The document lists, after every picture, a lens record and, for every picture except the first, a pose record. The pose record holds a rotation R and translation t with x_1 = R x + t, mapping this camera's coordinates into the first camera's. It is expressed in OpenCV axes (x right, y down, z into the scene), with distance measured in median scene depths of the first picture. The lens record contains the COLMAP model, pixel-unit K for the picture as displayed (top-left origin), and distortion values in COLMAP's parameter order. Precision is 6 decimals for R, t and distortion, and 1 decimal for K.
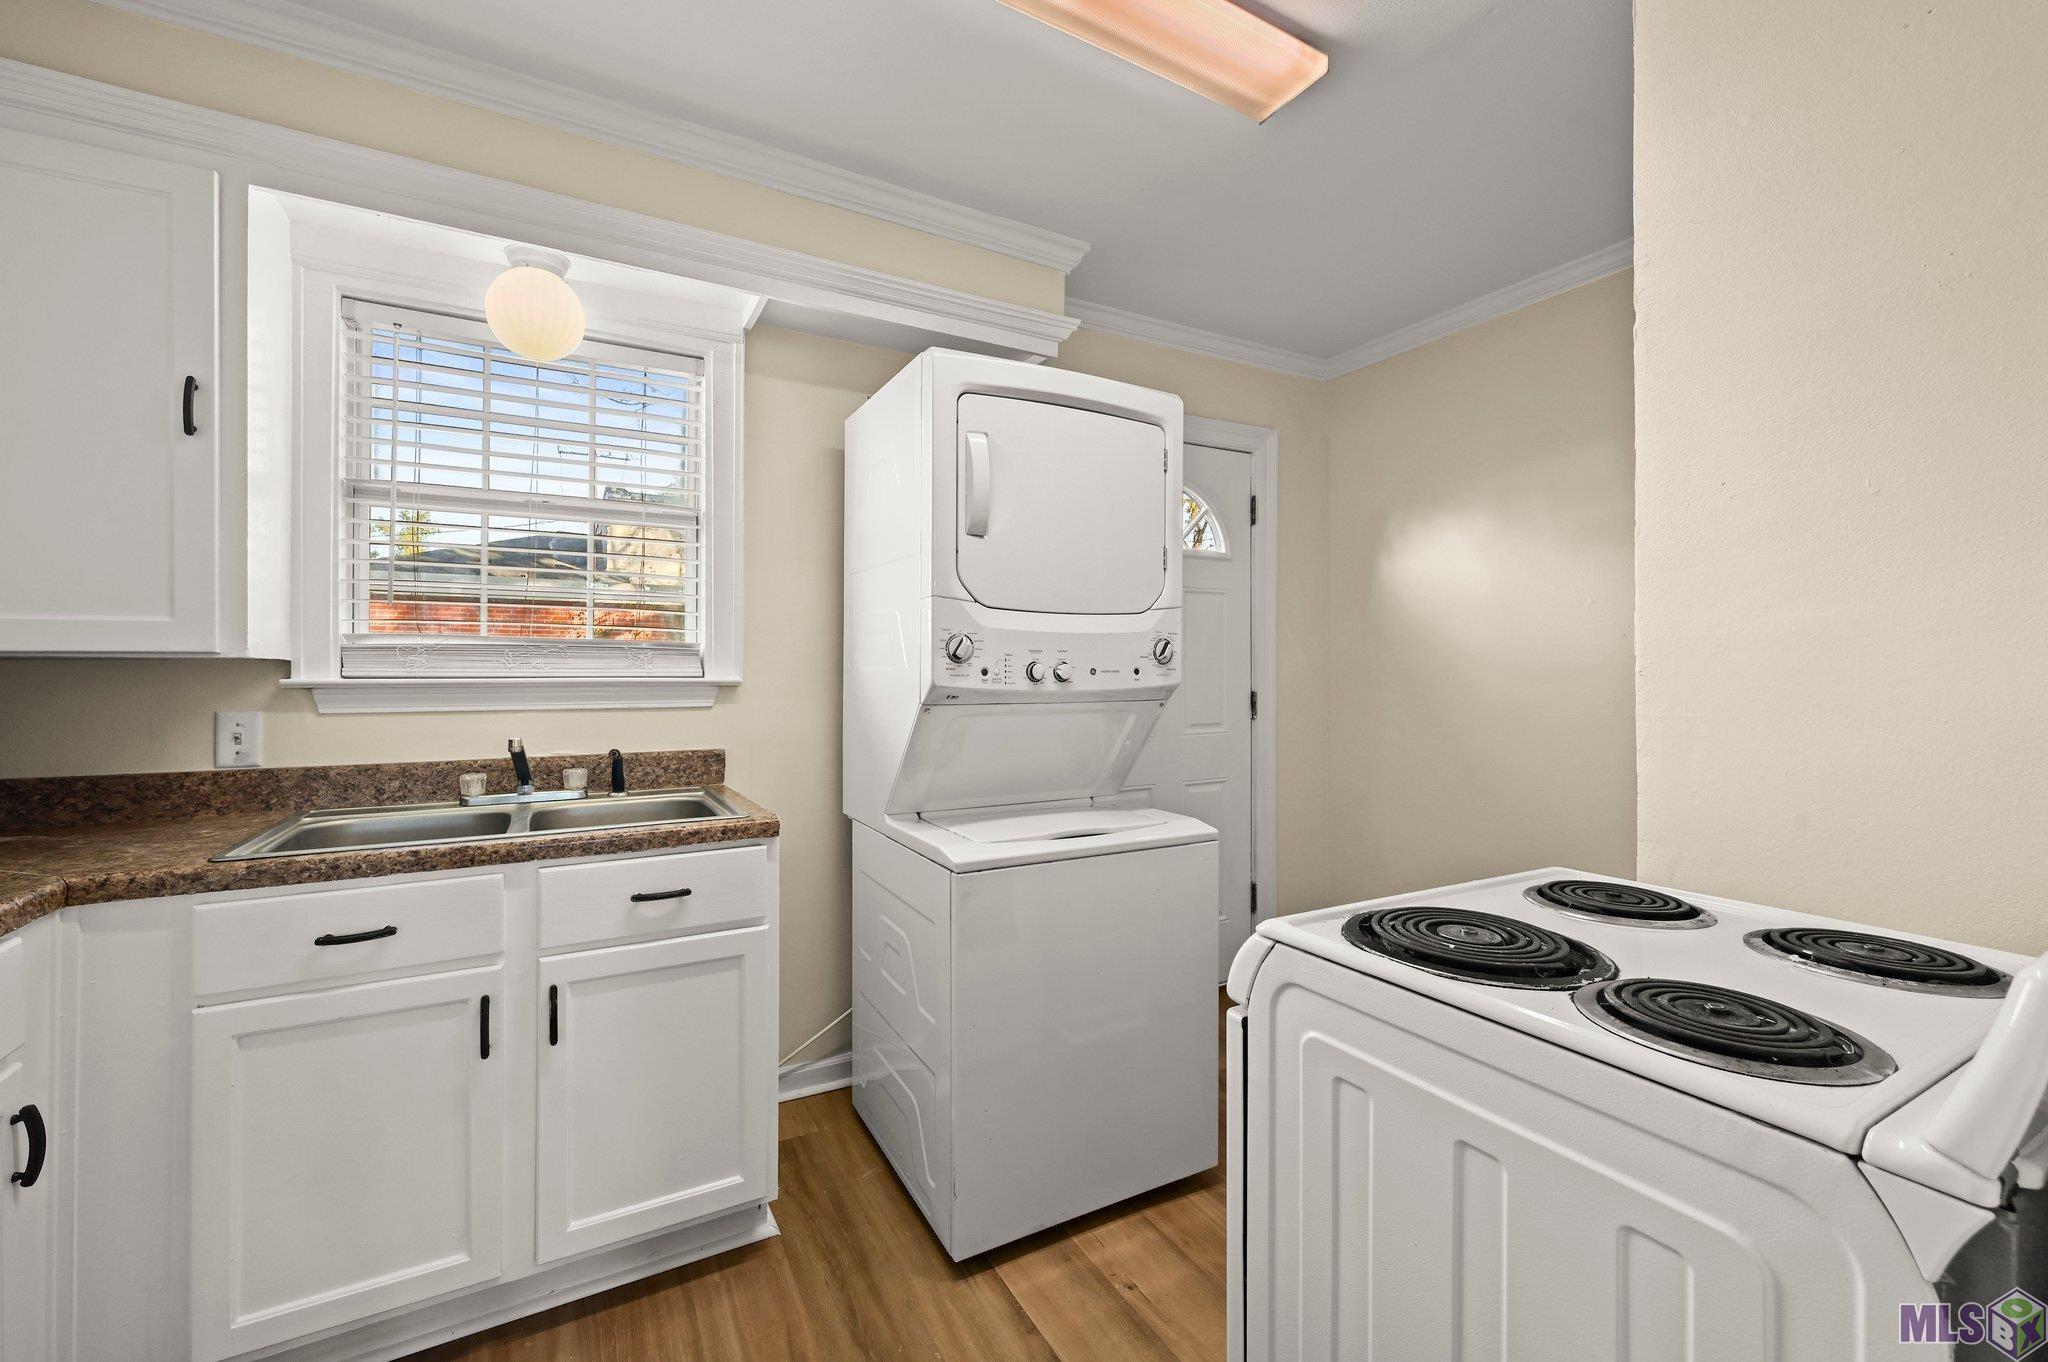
lens RADIAL K [[810.9, 0, 1011.4], [0, 810.9, 686.4], [0, 0, 1]] dist [-0.000305, -0.000087]
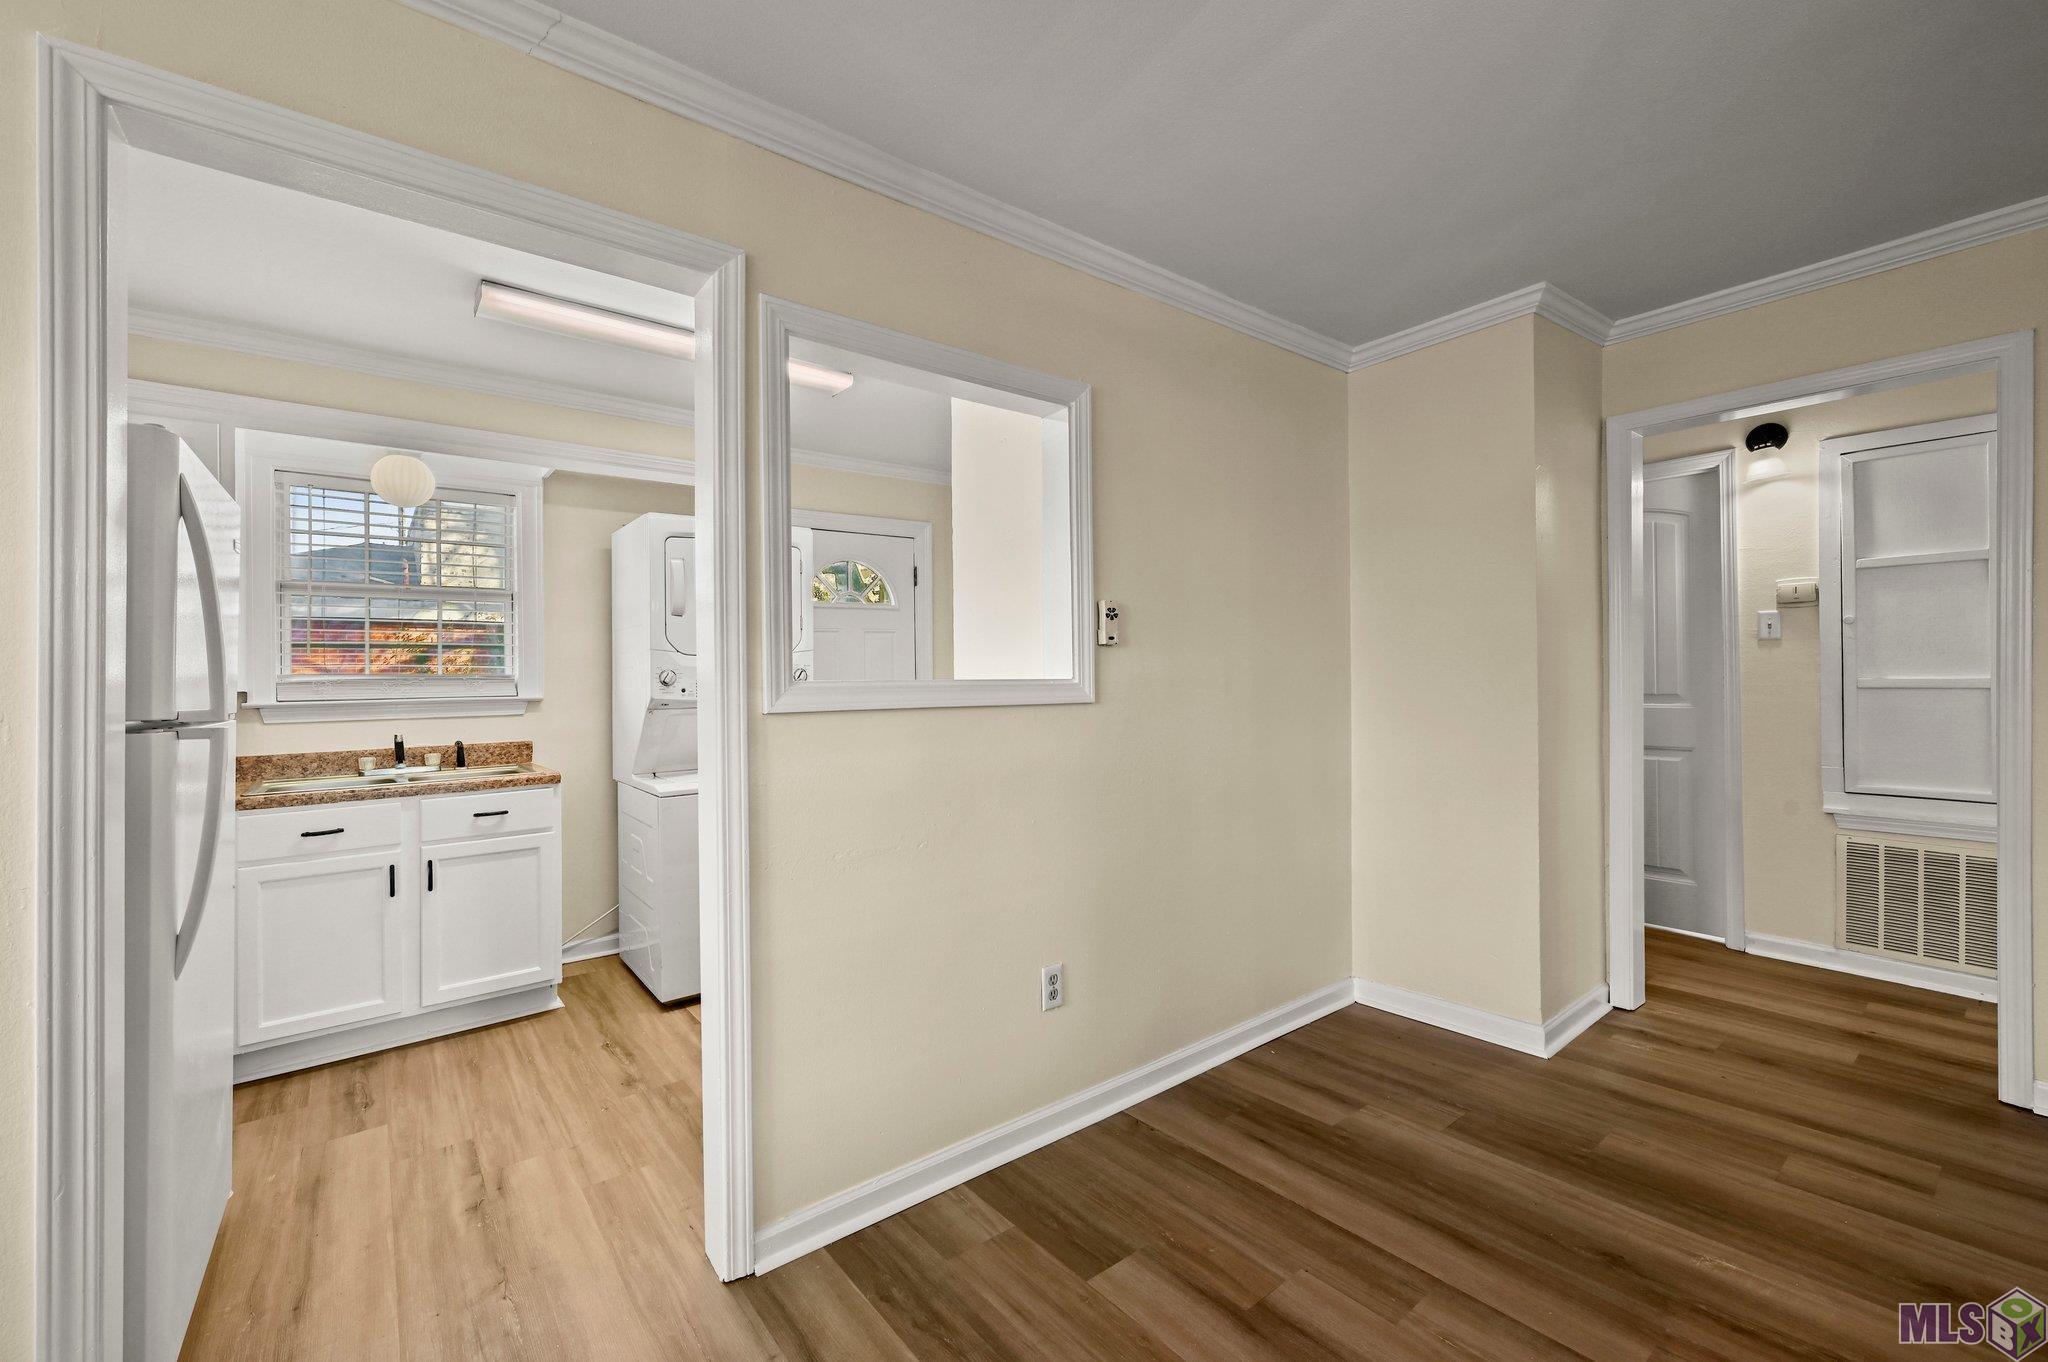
lens RADIAL K [[827.3, 0, 1014.7], [0, 827.3, 676.4], [0, 0, 1]] dist [0.003745, 0.000194]
pose [[0.986354, -0.017753, 0.163680, 0.384119], [0.020813, 0.999639, -0.017000, -0.002441], [-0.163319, 0.020175, 0.986367, -0.924326]]
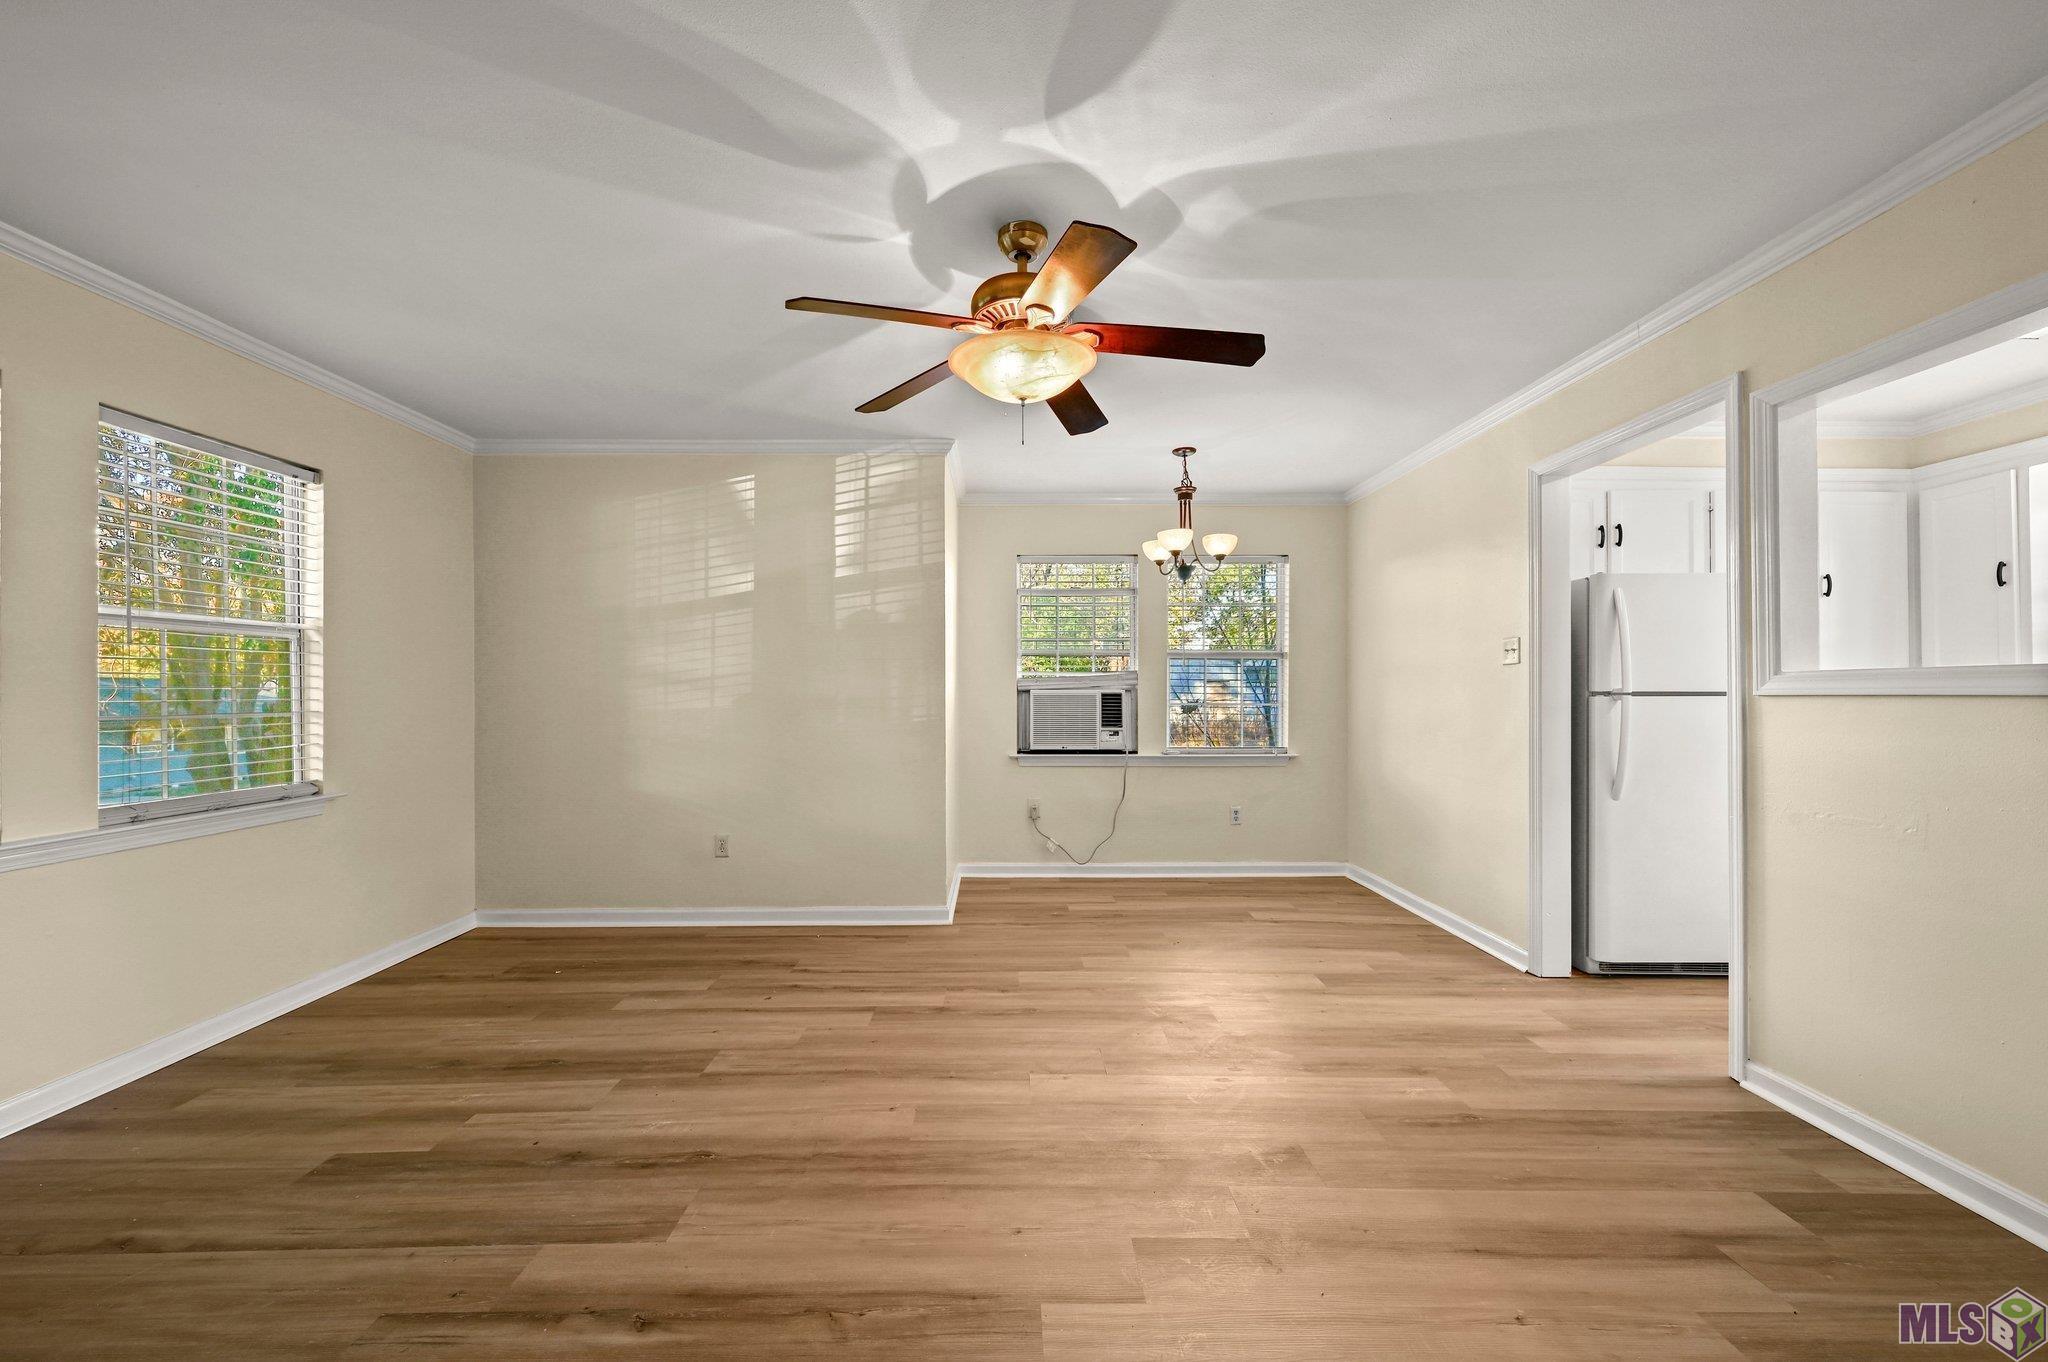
lens RADIAL K [[810.9, 0, 1011.4], [0, 810.9, 686.4], [0, 0, 1]] dist [-0.000305, -0.000087]
pose [[-0.476972, -0.014091, -0.878805, 3.584827], [-0.007584, 0.999900, -0.011917, 0.058332], [0.878886, 0.000981, -0.477031, 0.218723]]
